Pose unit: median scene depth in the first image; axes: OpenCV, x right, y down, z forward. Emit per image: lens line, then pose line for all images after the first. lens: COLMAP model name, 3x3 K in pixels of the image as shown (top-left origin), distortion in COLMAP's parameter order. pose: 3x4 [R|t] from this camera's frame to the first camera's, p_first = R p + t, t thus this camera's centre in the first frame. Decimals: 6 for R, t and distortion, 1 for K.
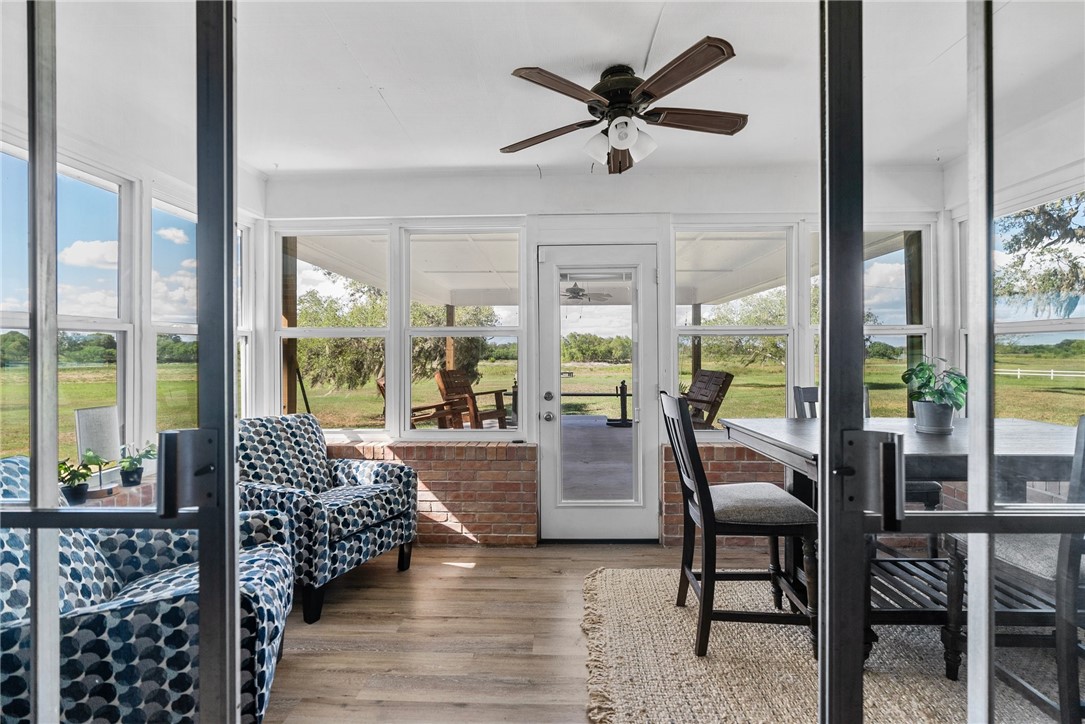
lens RADIAL K [[499.1, 0, 542.8], [0, 499.1, 355.6], [0, 0, 1]] dist [-0.011964, 0.003369]
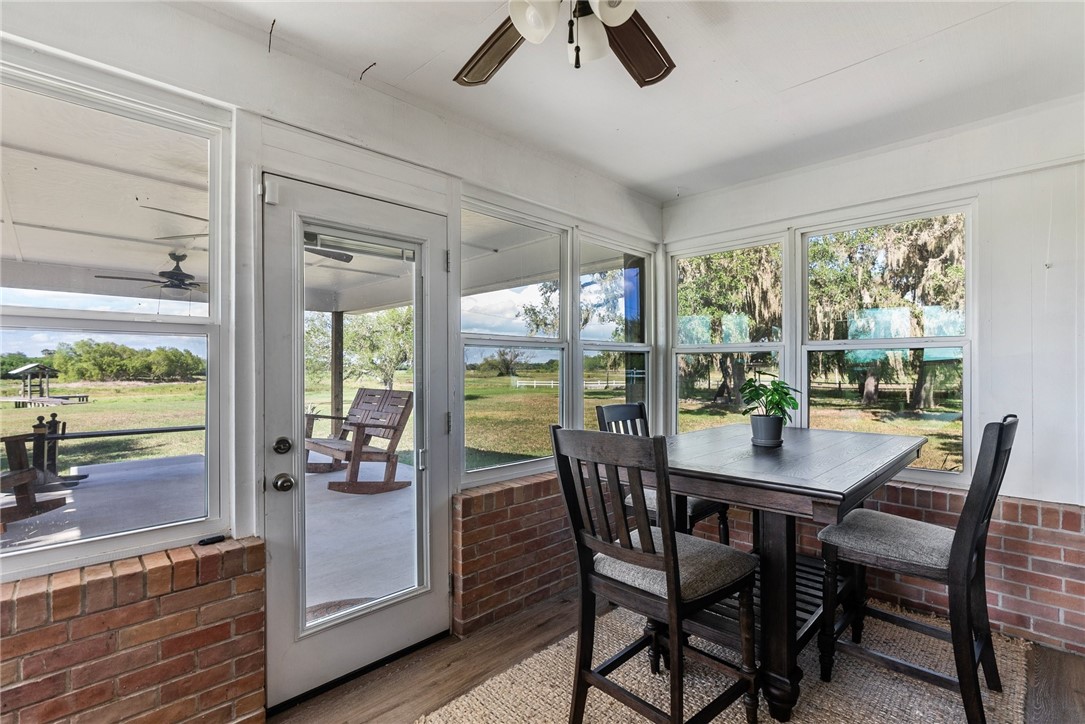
lens RADIAL K [[499.1, 0, 548.3], [0, 499.1, 364.7], [0, 0, 1]] dist [-0.011964, 0.003369]
pose [[0.680832, 0.006346, 0.732412, -0.192146], [0.003773, 0.999919, -0.012172, -0.001554], [-0.732430, 0.011051, 0.680753, 0.399545]]
